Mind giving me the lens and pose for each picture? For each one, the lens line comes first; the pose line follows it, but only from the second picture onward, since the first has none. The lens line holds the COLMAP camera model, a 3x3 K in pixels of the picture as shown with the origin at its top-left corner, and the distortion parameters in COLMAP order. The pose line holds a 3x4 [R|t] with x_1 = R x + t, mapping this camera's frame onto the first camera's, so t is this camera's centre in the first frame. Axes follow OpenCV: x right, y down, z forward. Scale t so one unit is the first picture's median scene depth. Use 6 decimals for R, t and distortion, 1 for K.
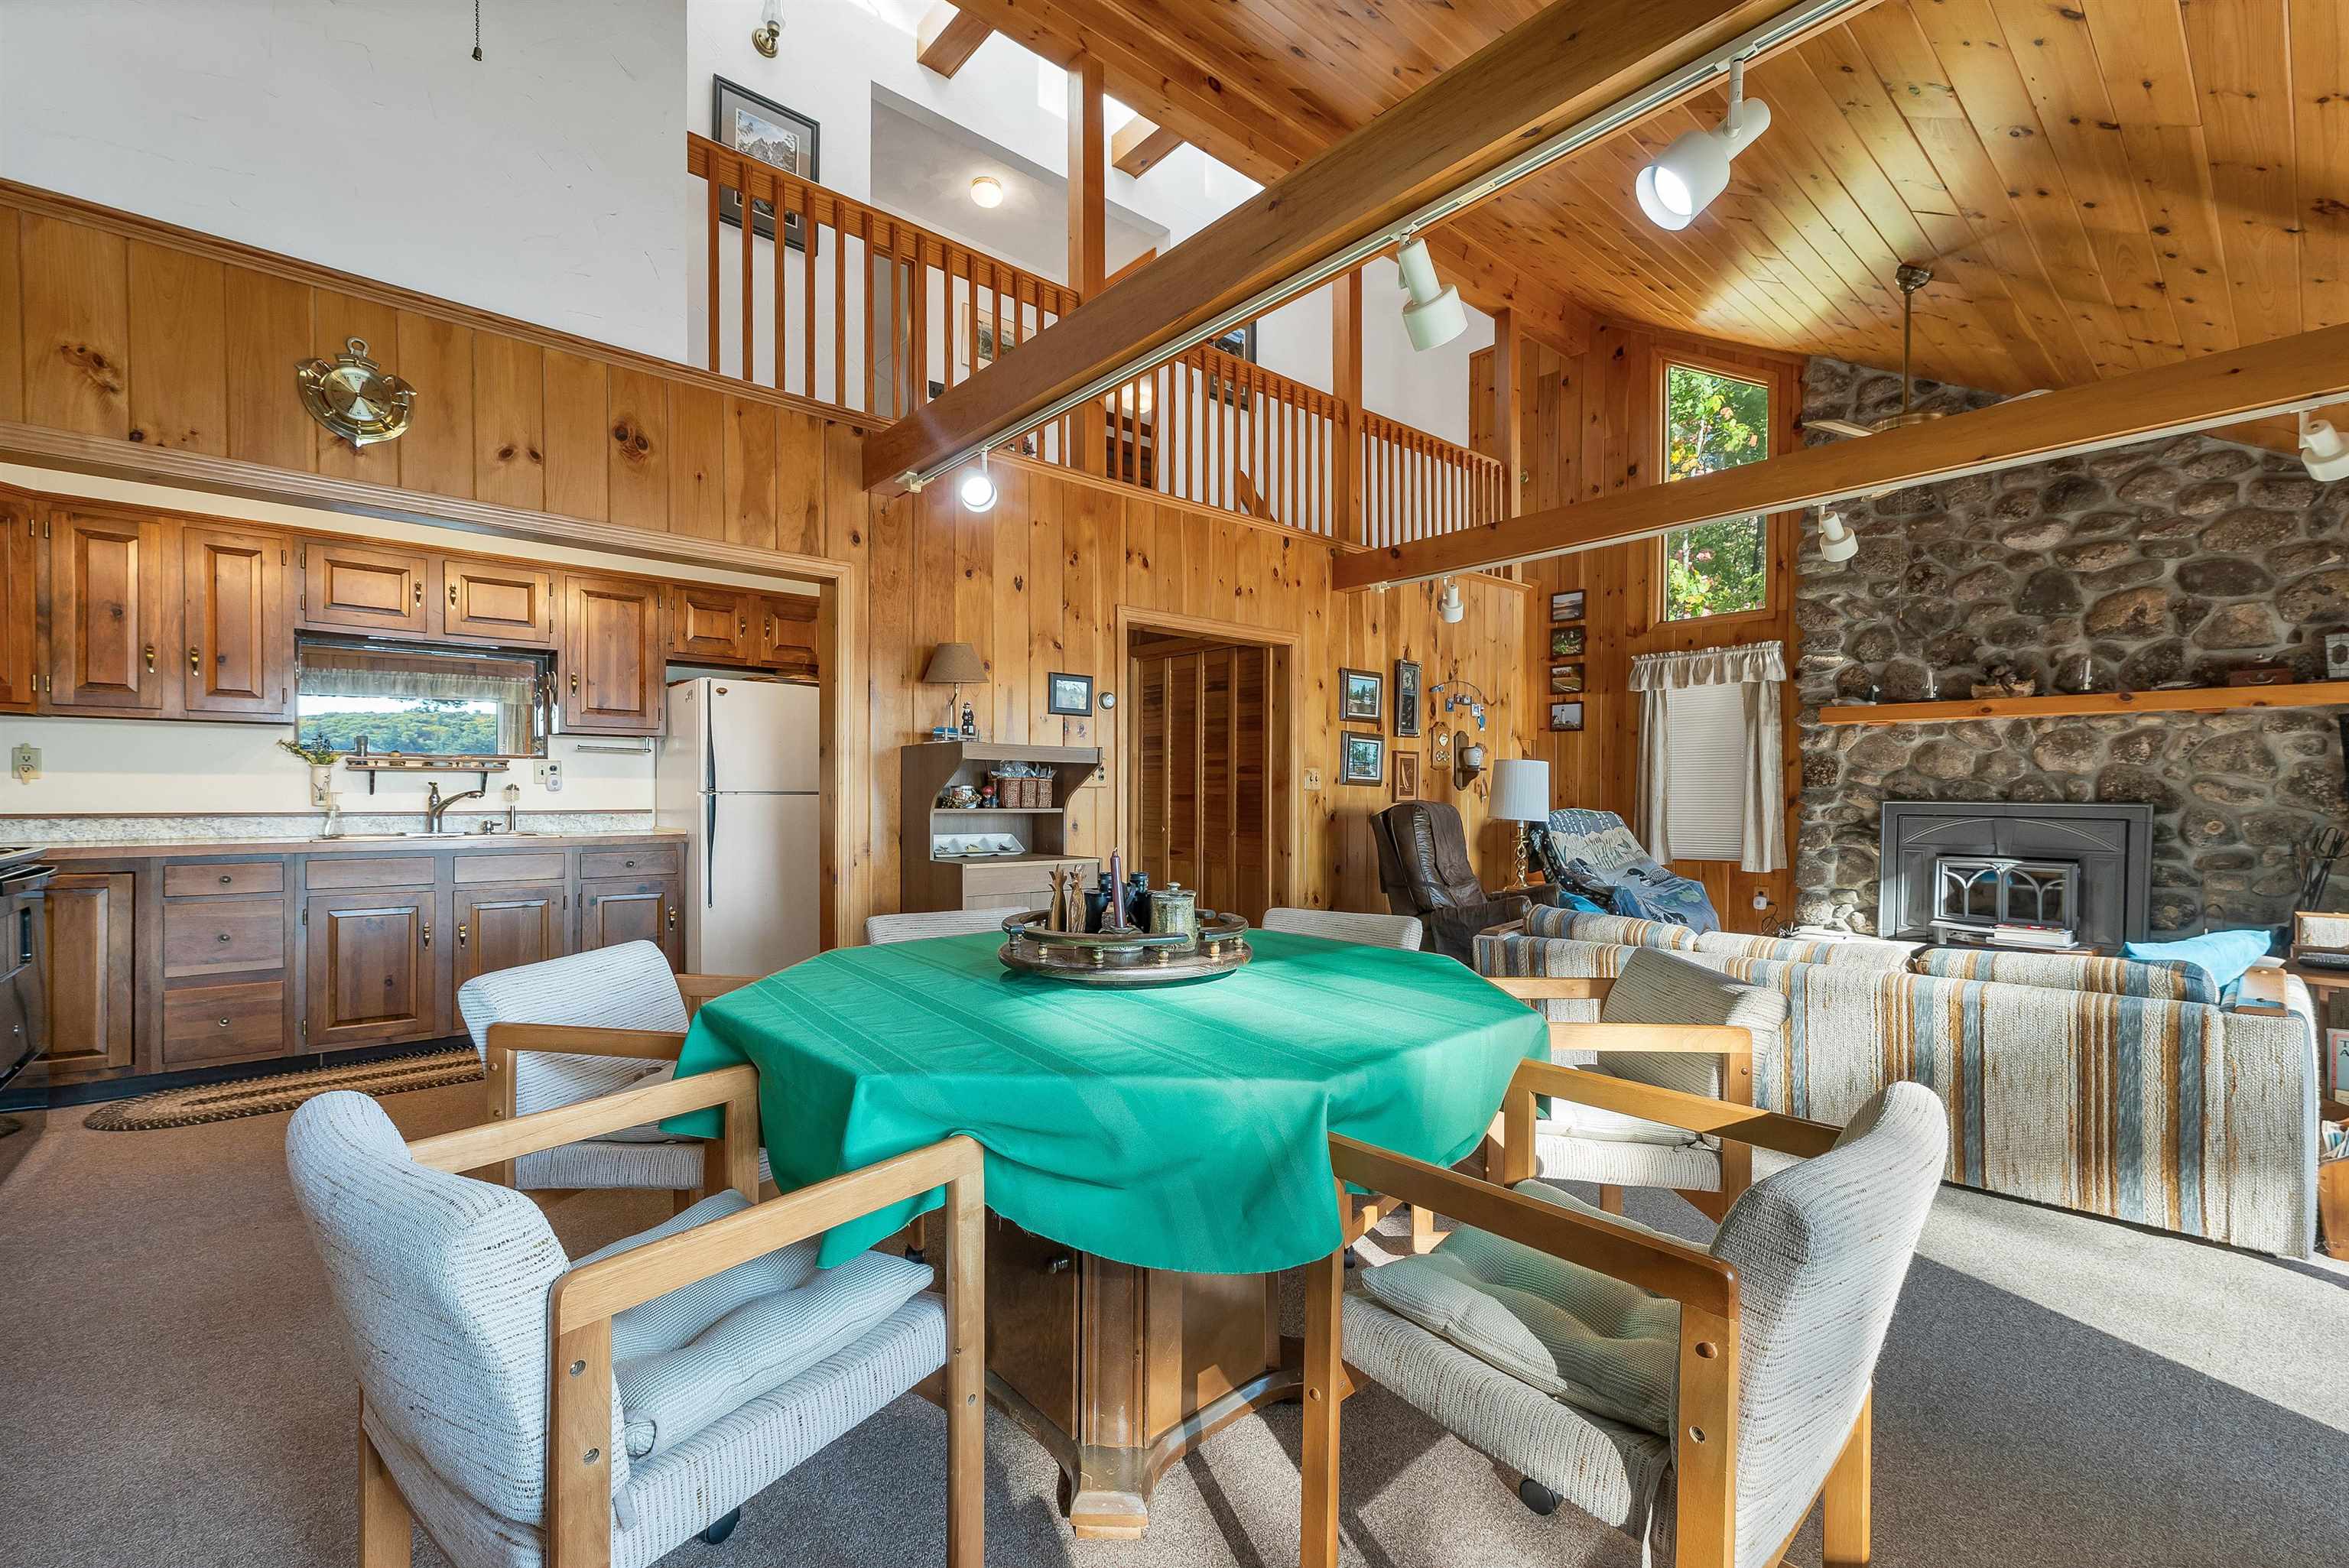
lens RADIAL K [[983.9, 0, 1168.5], [0, 983.9, 803.7], [0, 0, 1]] dist [0.001358, 0.000303]
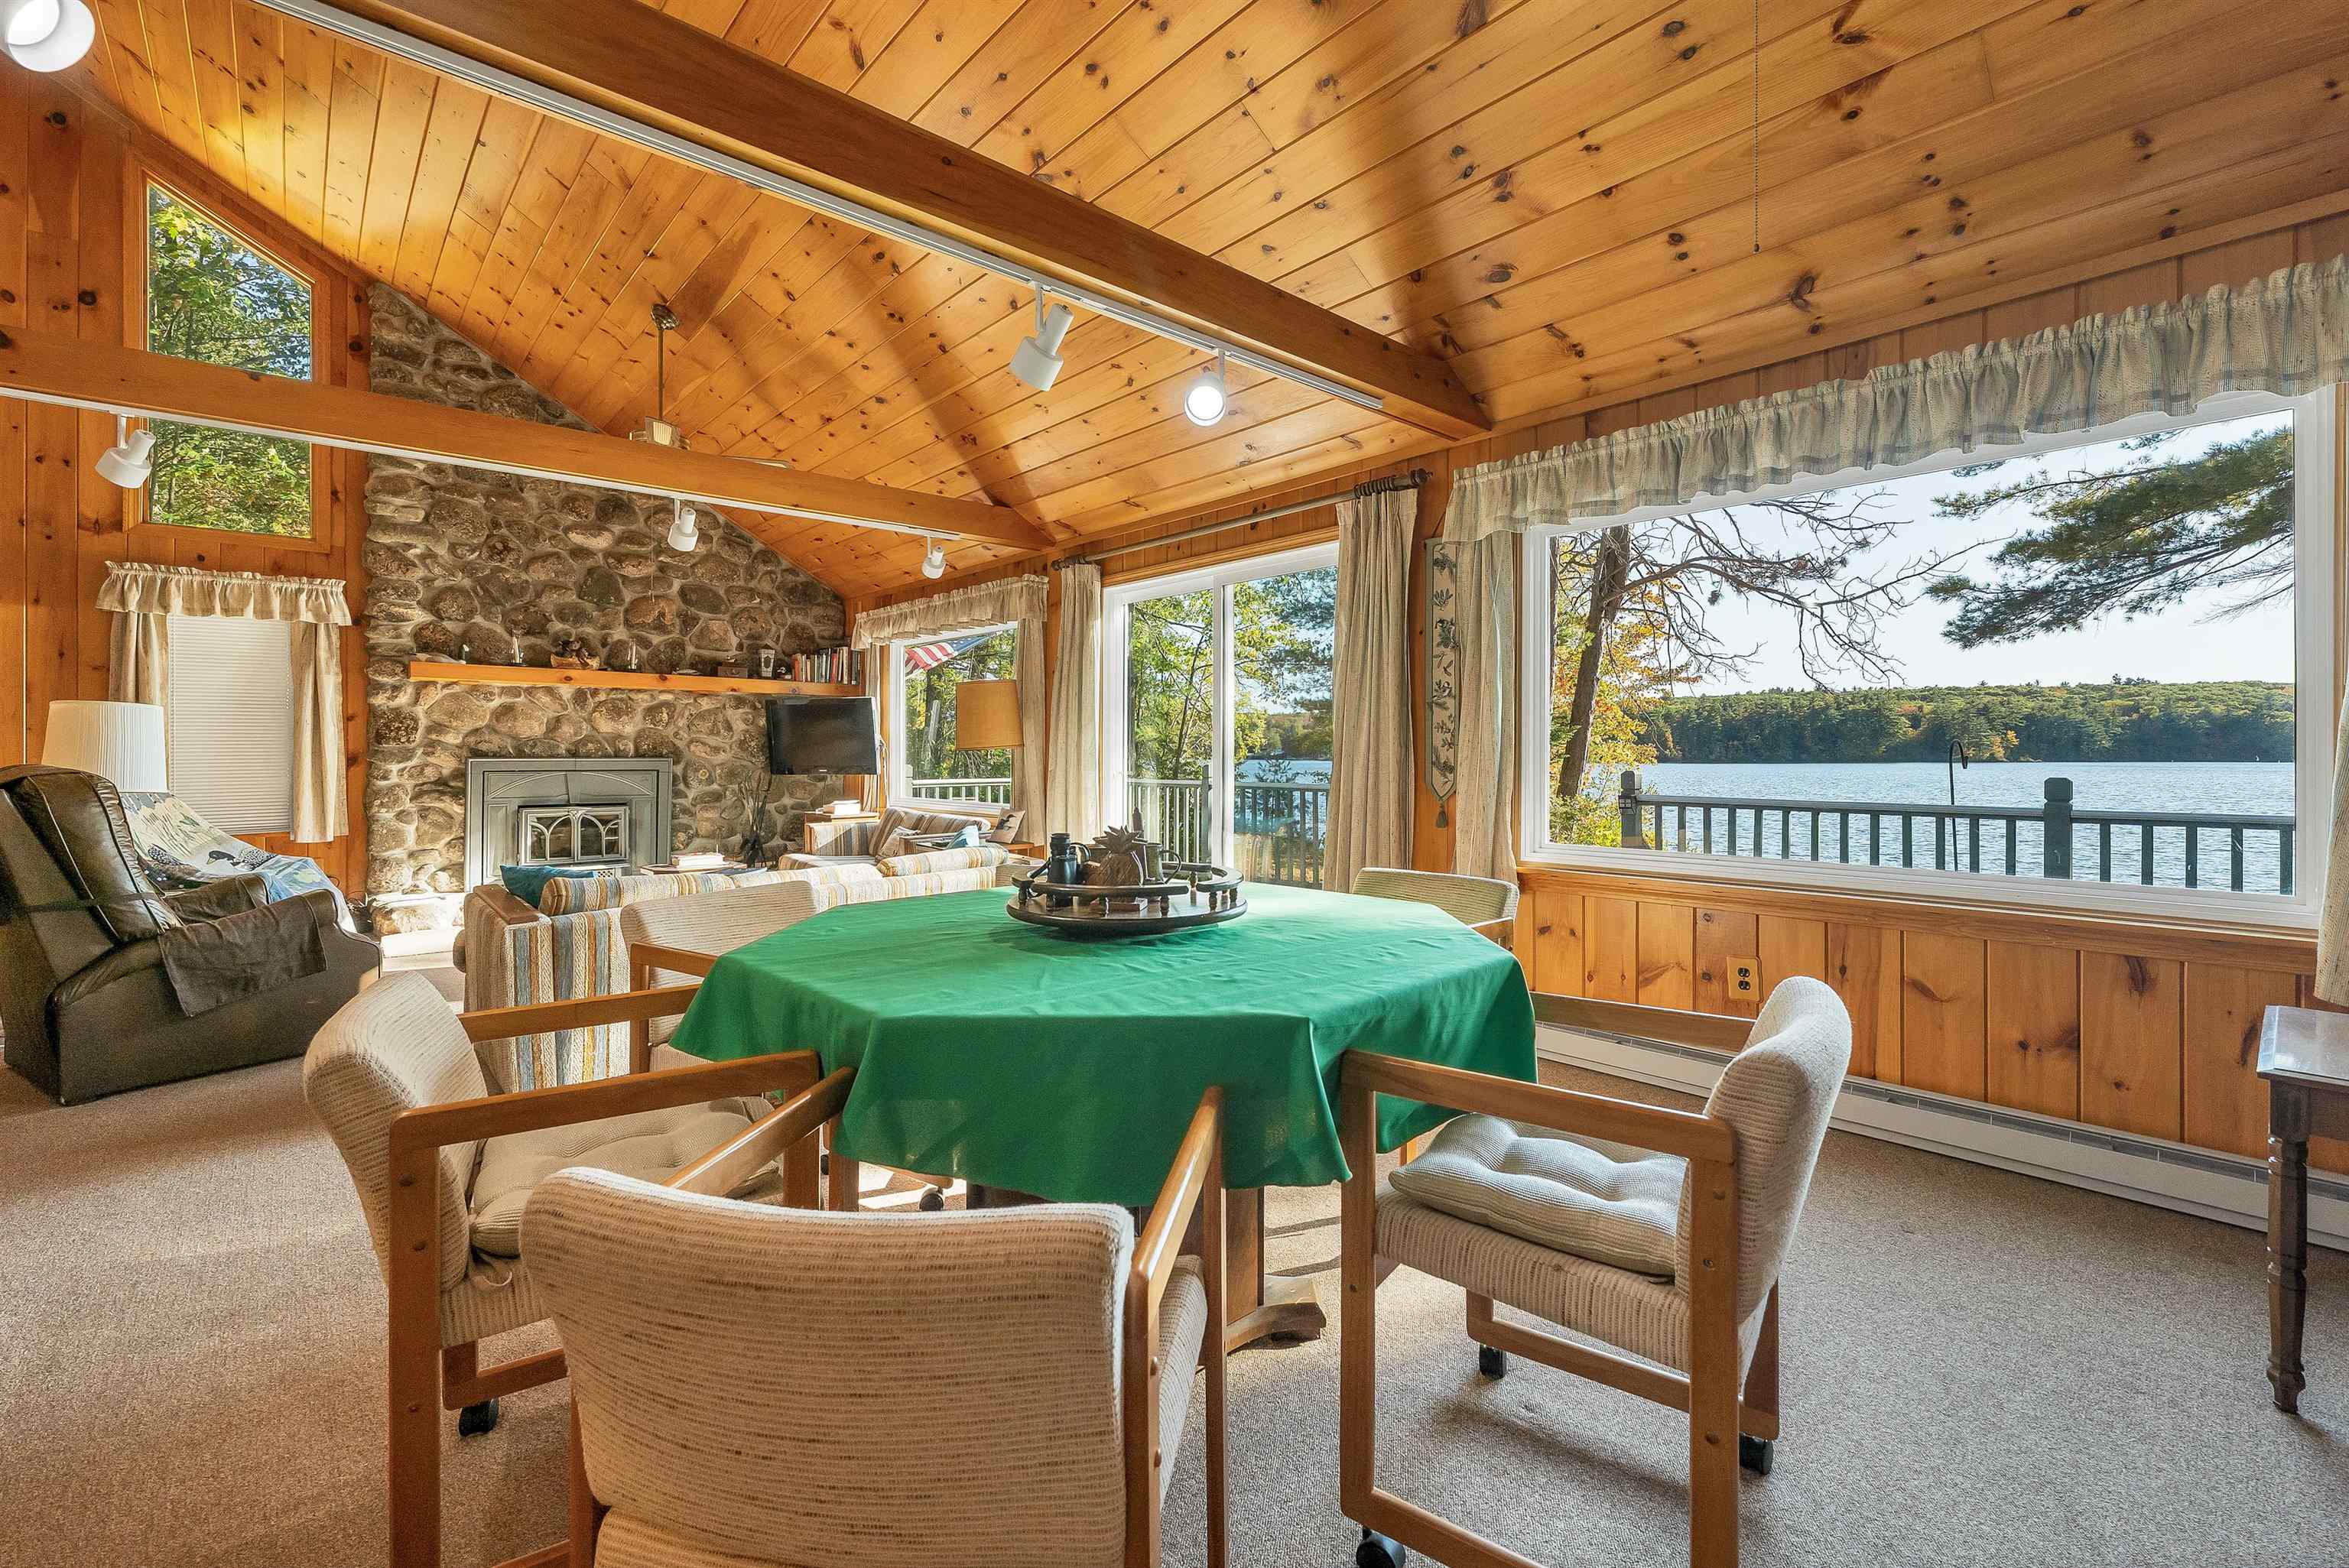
lens RADIAL K [[995.7, 0, 1185.3], [0, 995.7, 747.8], [0, 0, 1]] dist [0.000054, 0.000450]
pose [[-0.024735, -0.000043, 0.999694, -0.362431], [0.013055, 0.999915, 0.000366, -0.004960], [-0.999609, 0.013061, -0.024732, 0.312801]]
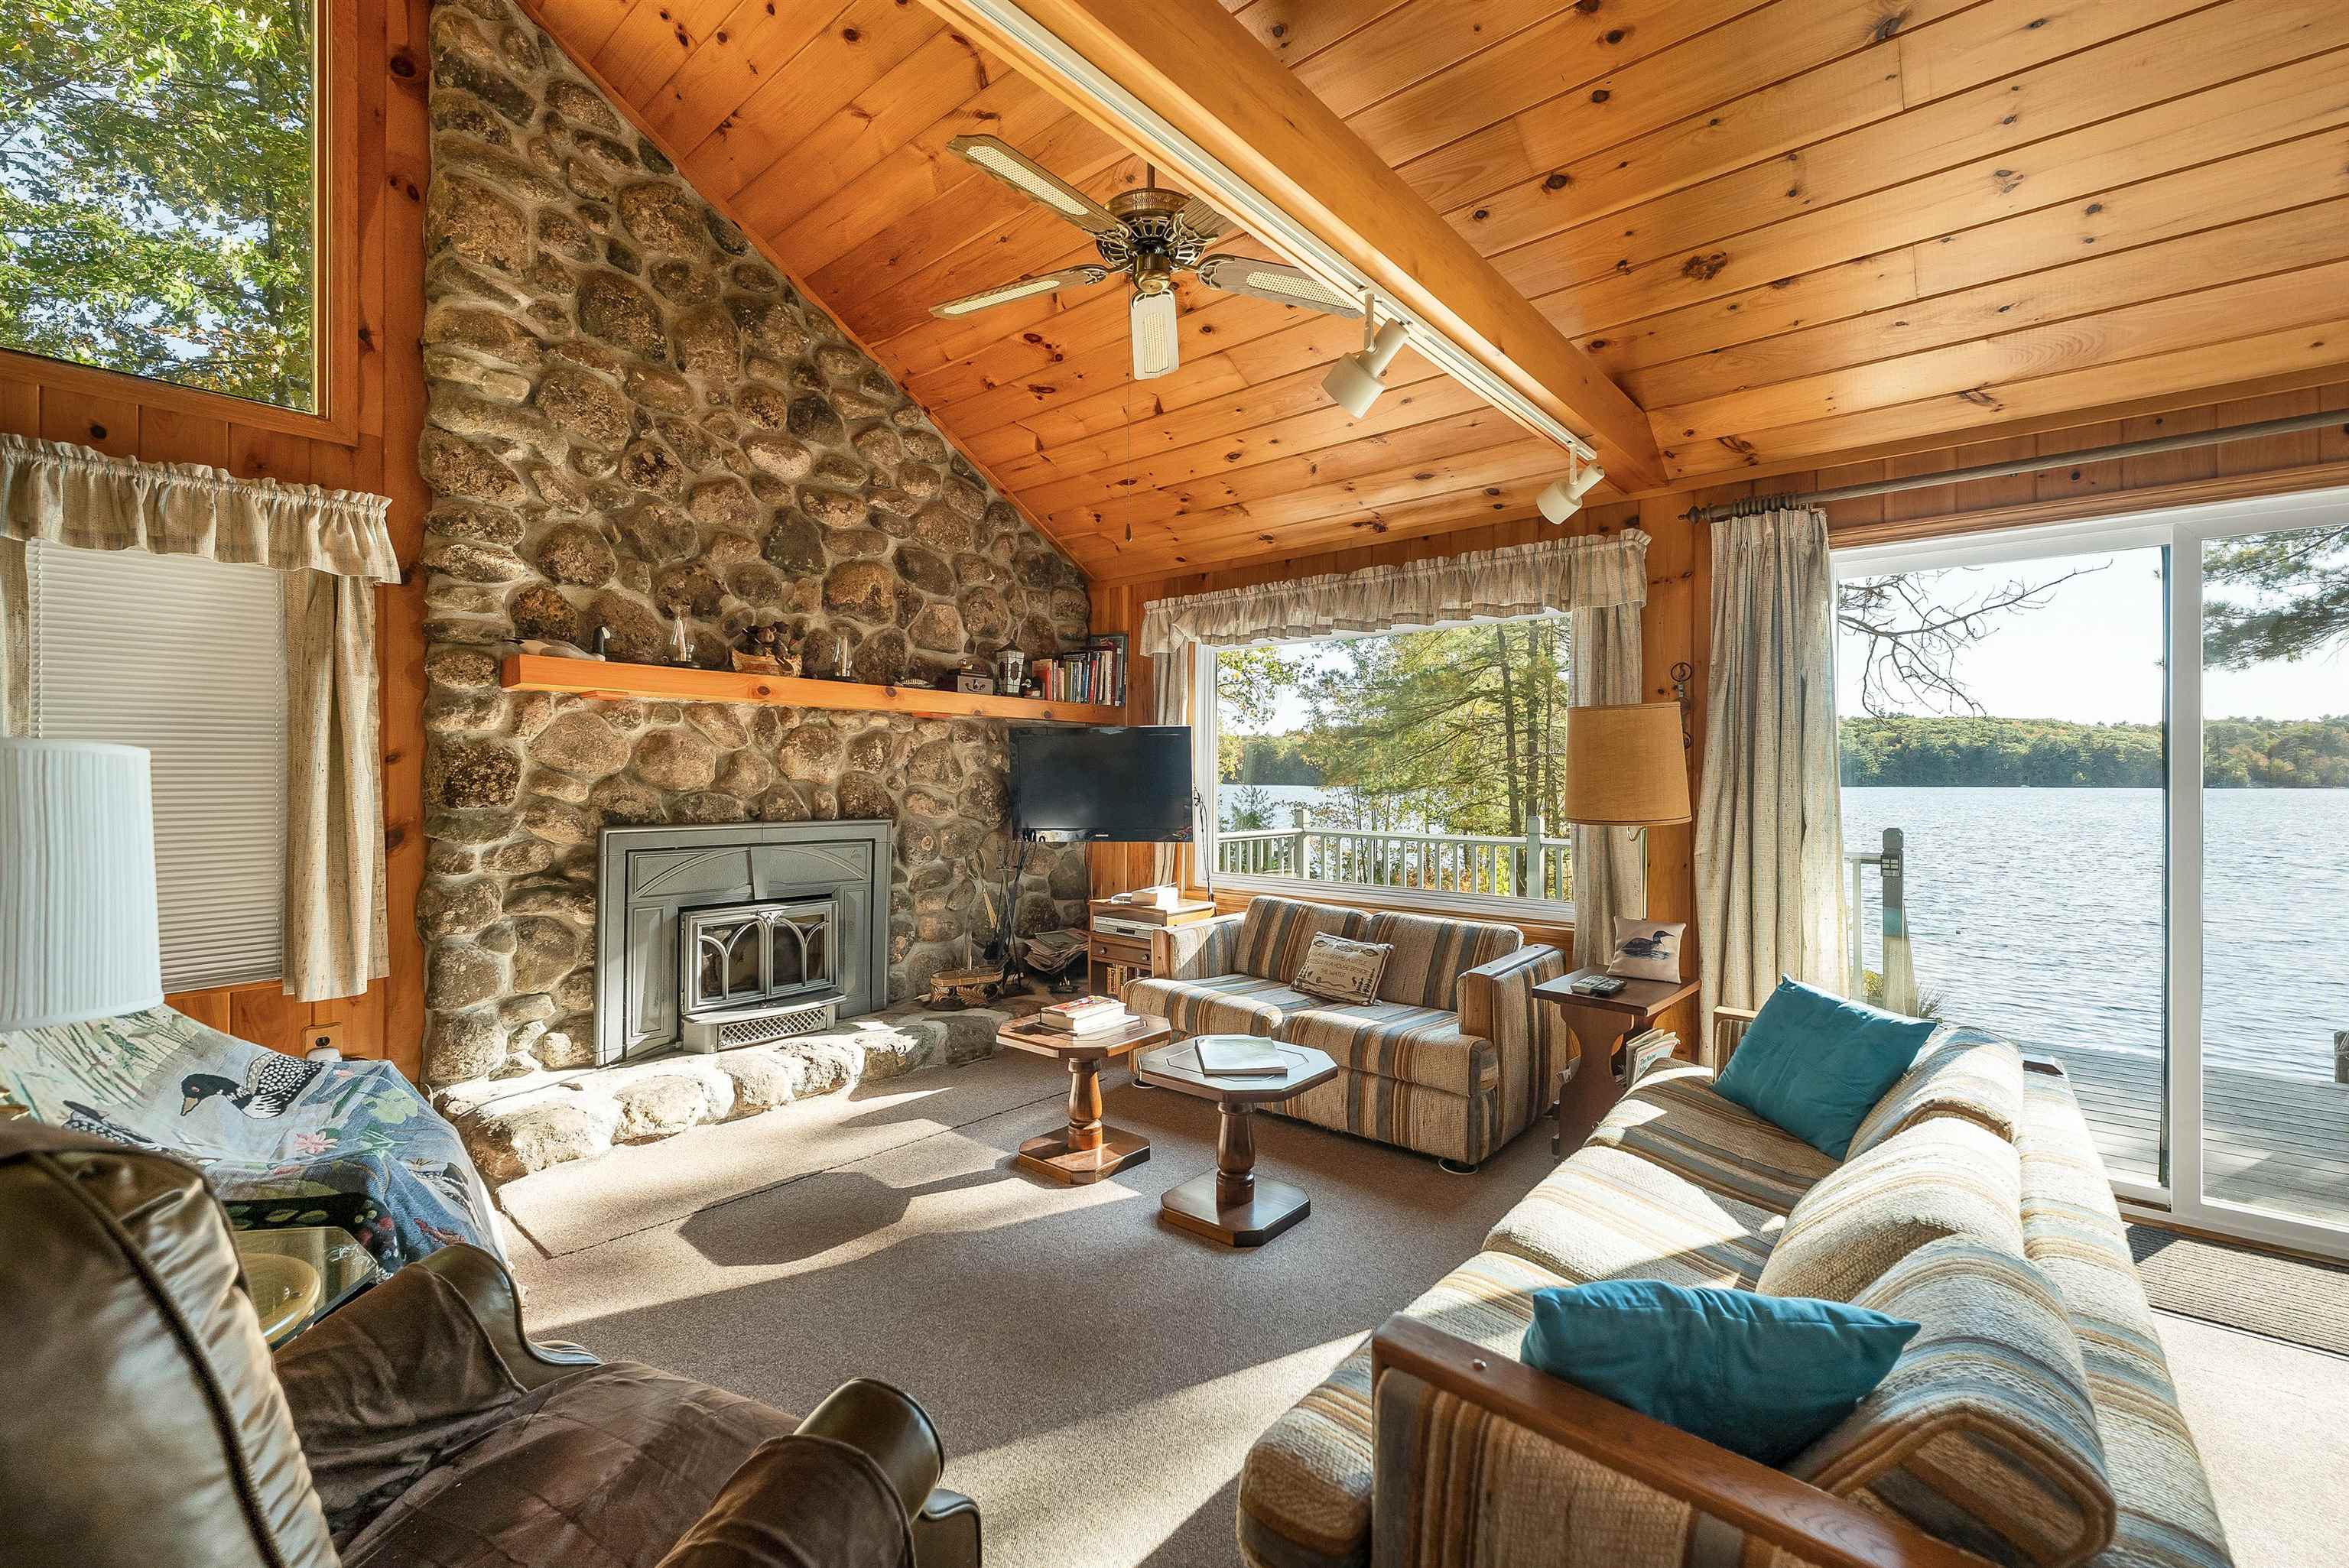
lens RADIAL K [[981.2, 0, 1175.0], [0, 981.2, 774.3], [0, 0, 1]] dist [0.000248, 0.000046]
pose [[-0.155594, -0.003491, 0.987815, 0.115400], [0.008984, 0.999947, 0.004949, -0.038590], [-0.987780, 0.009644, -0.155555, 0.841347]]
